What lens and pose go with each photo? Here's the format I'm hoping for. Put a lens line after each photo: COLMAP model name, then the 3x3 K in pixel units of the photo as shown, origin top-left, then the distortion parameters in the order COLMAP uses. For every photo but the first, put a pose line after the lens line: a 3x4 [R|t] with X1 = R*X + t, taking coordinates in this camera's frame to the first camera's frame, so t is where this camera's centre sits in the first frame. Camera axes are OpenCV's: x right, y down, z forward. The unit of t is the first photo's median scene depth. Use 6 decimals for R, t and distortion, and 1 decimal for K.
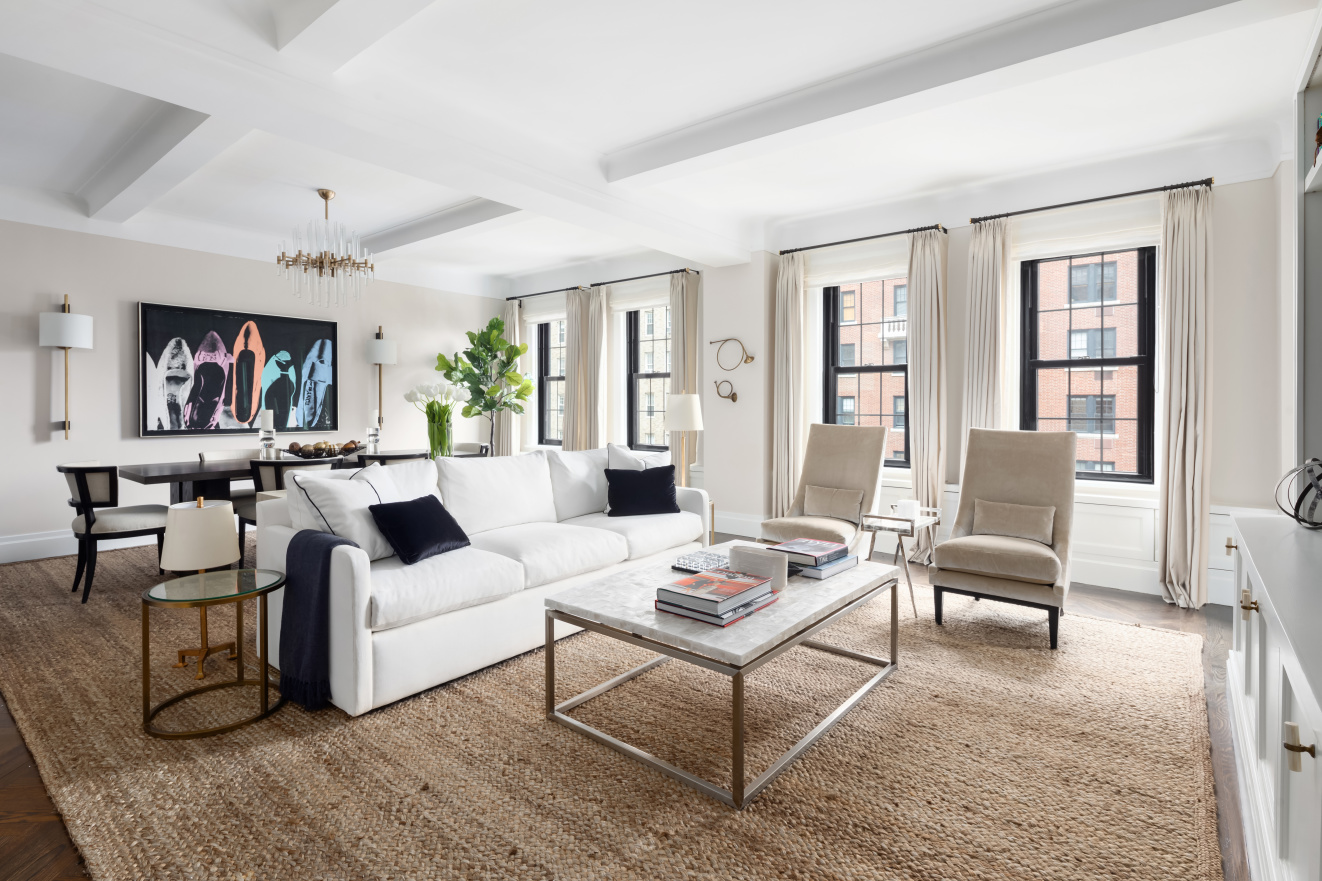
lens RADIAL K [[634.7, 0, 667.1], [0, 634.7, 418.5], [0, 0, 1]] dist [-0.001892, -0.000245]
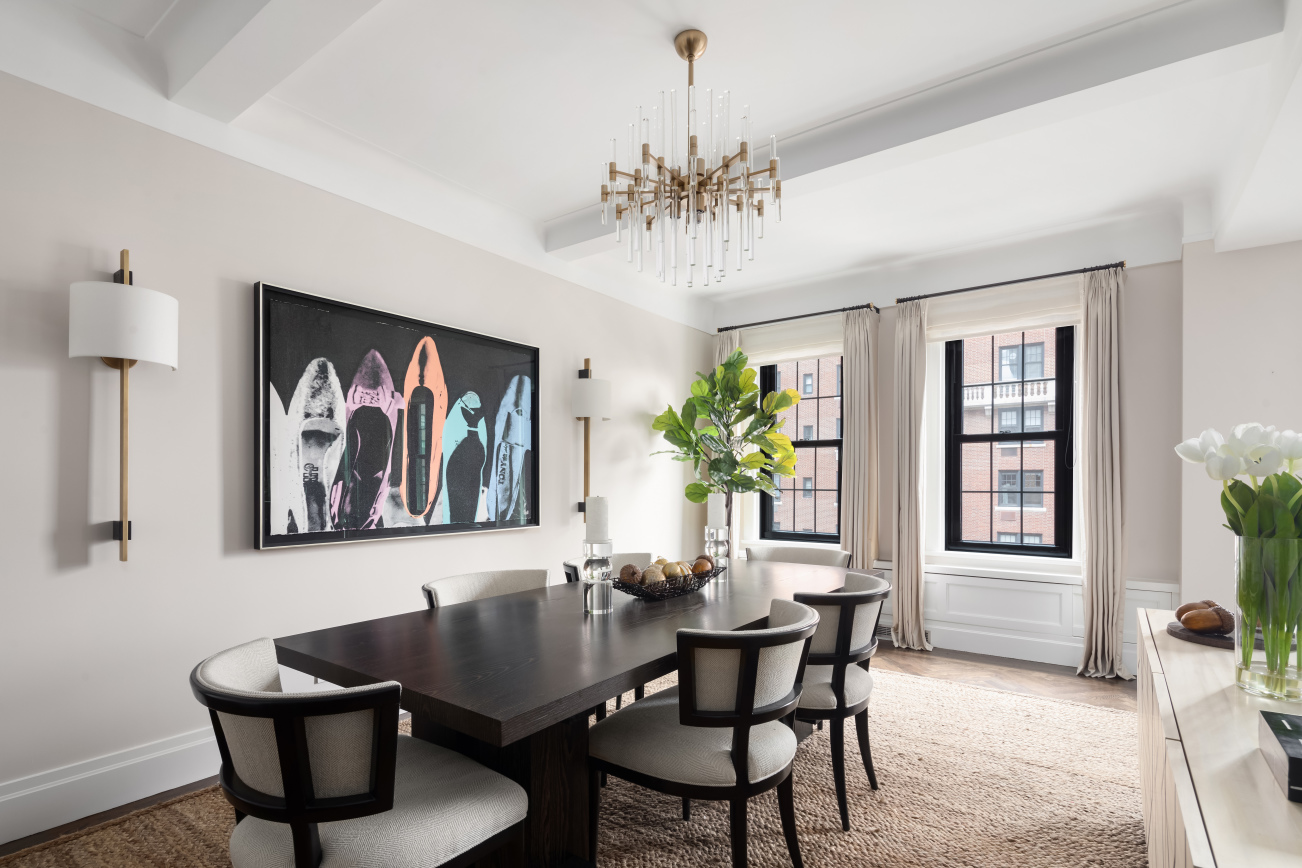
lens RADIAL K [[633.5, 0, 647.9], [0, 633.5, 485.9], [0, 0, 1]] dist [0.017506, -0.000693]
pose [[0.998706, -0.001950, 0.050814, -0.490099], [0.002529, 0.999933, -0.011337, -0.013242], [-0.050788, 0.011451, 0.998644, 0.424614]]
